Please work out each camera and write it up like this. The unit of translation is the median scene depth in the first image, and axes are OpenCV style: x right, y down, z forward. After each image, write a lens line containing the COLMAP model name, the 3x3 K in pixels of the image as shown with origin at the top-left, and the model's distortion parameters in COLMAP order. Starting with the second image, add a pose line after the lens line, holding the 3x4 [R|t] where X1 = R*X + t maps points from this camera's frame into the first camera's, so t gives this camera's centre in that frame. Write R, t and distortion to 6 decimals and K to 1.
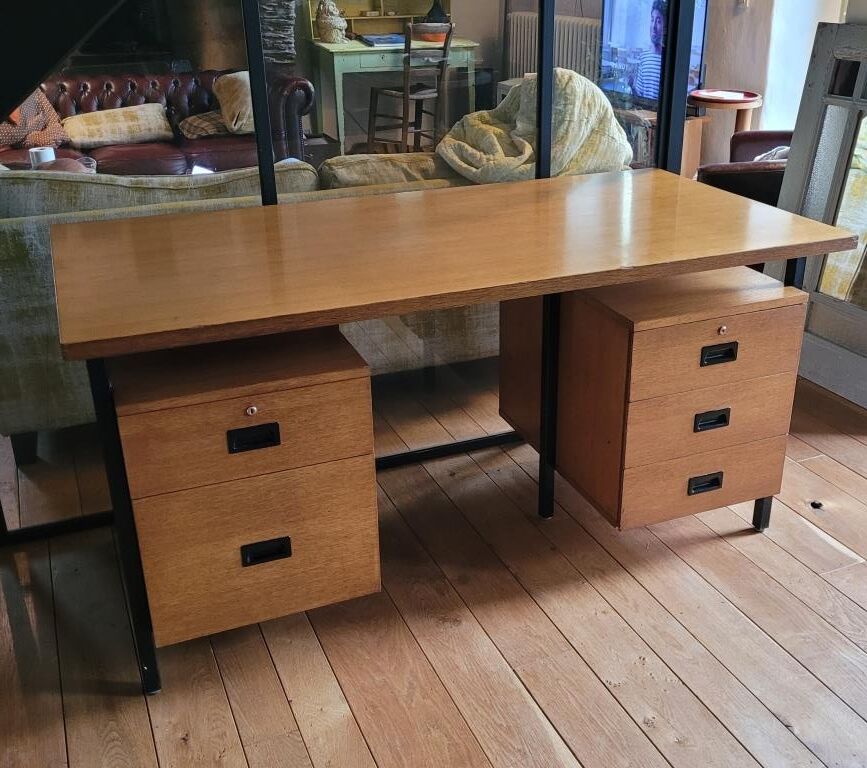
lens RADIAL K [[972.1, 0, 471.4], [0, 972.1, 389.4], [0, 0, 1]] dist [0.026398, 0.037223]
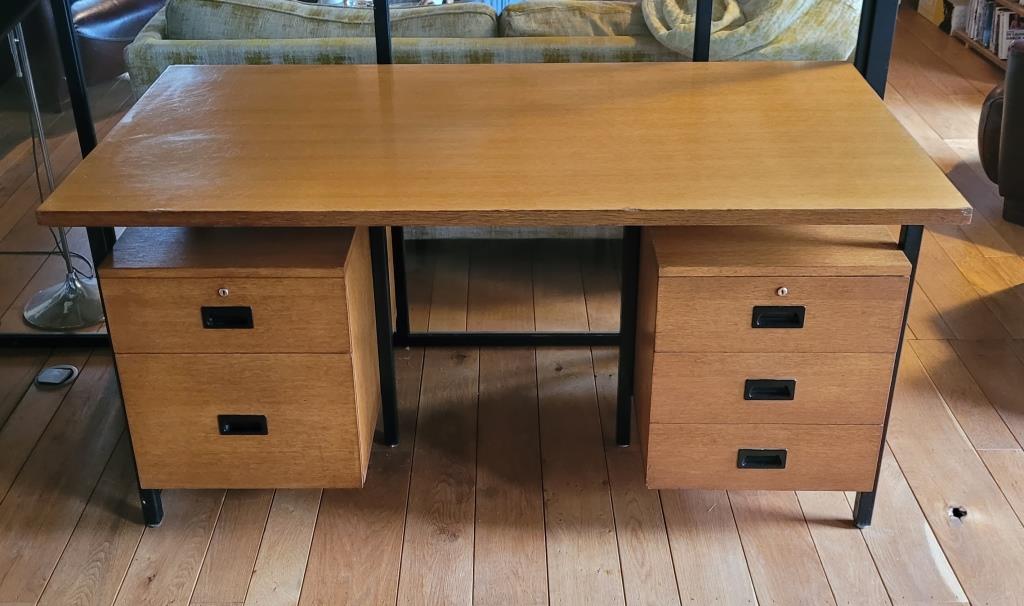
lens RADIAL K [[1093.9, 0, 496.5], [0, 1093.9, 235.7], [0, 0, 1]] dist [0.041886, -0.007447]
pose [[0.912888, 0.177565, -0.367567, 0.387371], [-0.157733, 0.983938, 0.083578, -0.153854], [0.376504, -0.018320, 0.926234, 0.038207]]
